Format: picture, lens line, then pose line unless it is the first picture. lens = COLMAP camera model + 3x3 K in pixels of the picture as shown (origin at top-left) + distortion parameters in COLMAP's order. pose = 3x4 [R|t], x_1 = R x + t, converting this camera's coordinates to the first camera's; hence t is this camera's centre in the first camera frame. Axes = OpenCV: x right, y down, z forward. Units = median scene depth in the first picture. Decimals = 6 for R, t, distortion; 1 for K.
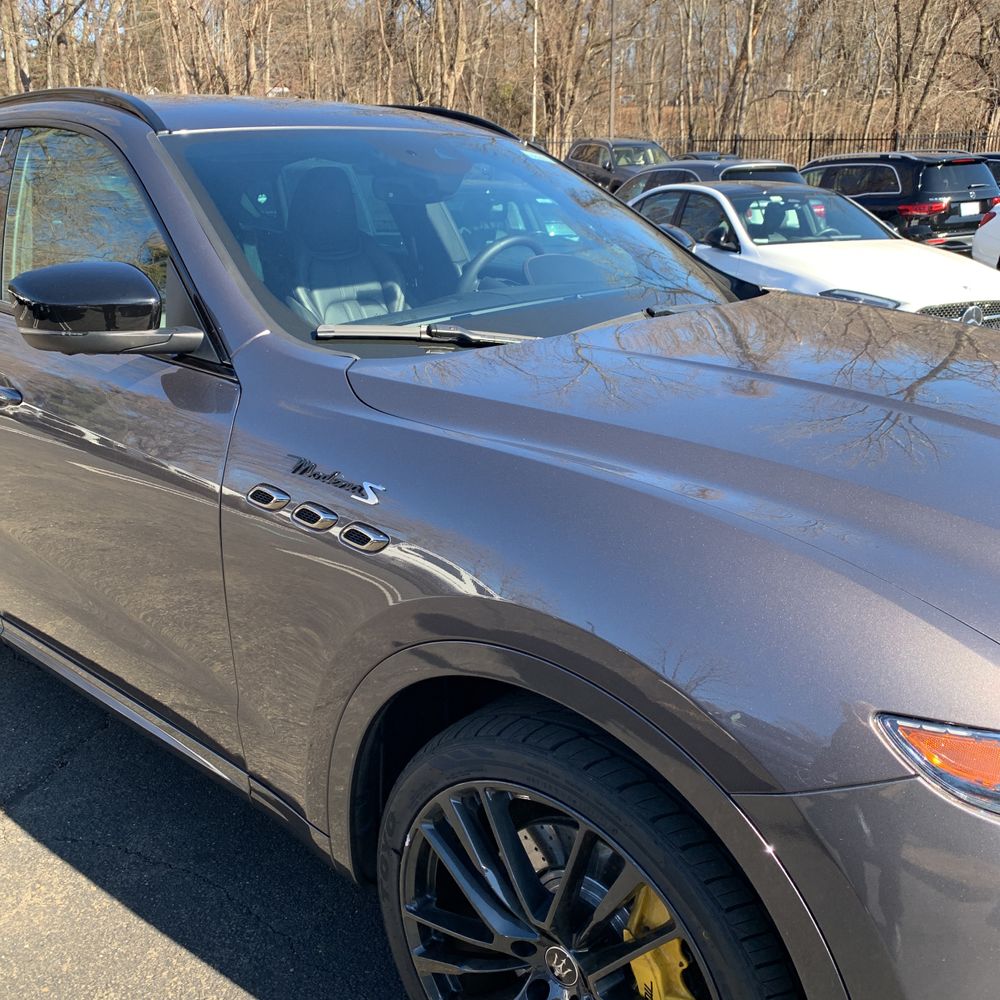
lens RADIAL K [[1070.5, 0, 500.0], [0, 1070.5, 500.0], [0, 0, 1]] dist [0.019081, -0.046074]
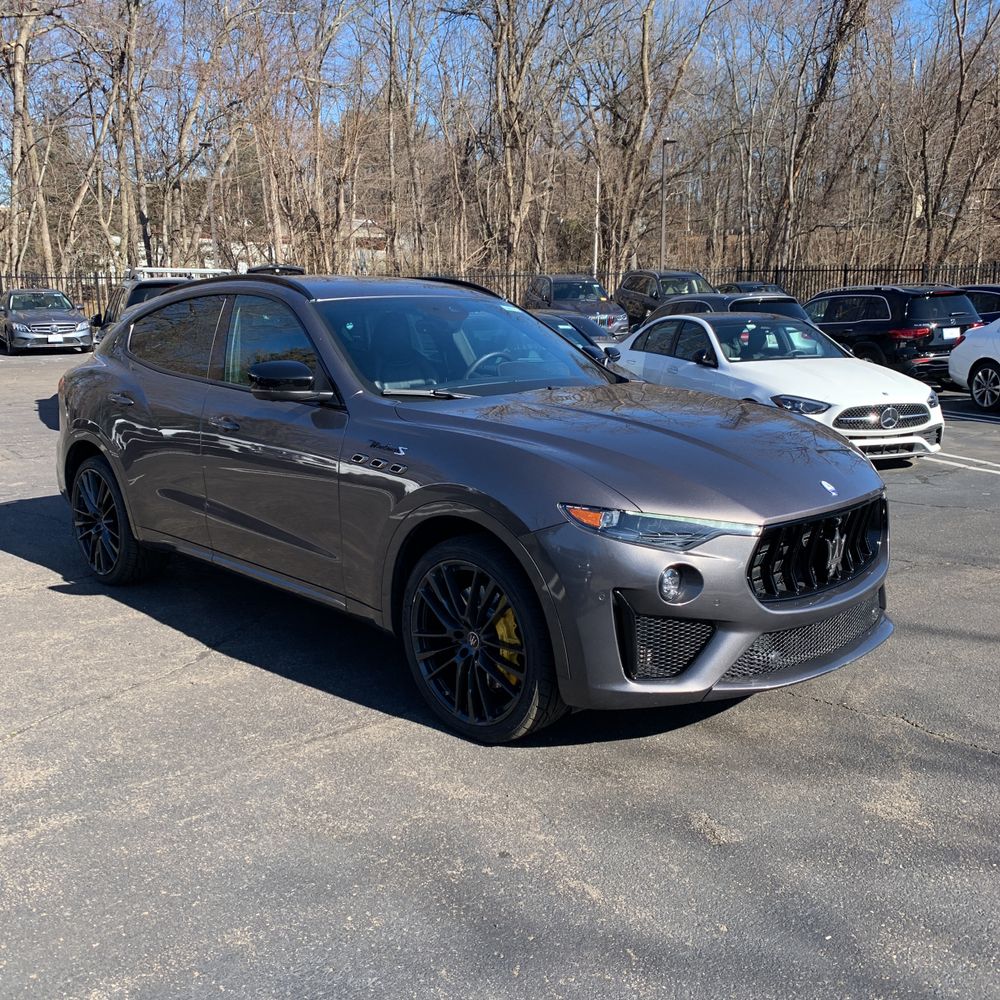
lens RADIAL K [[1021.2, 0, 500.0], [0, 1021.2, 500.0], [0, 0, 1]] dist [0.121951, -0.300922]
pose [[0.998010, 0.012350, -0.061833, 0.021484], [-0.018649, 0.994573, -0.102360, 0.029188], [0.060233, 0.103310, 0.992824, -0.112364]]
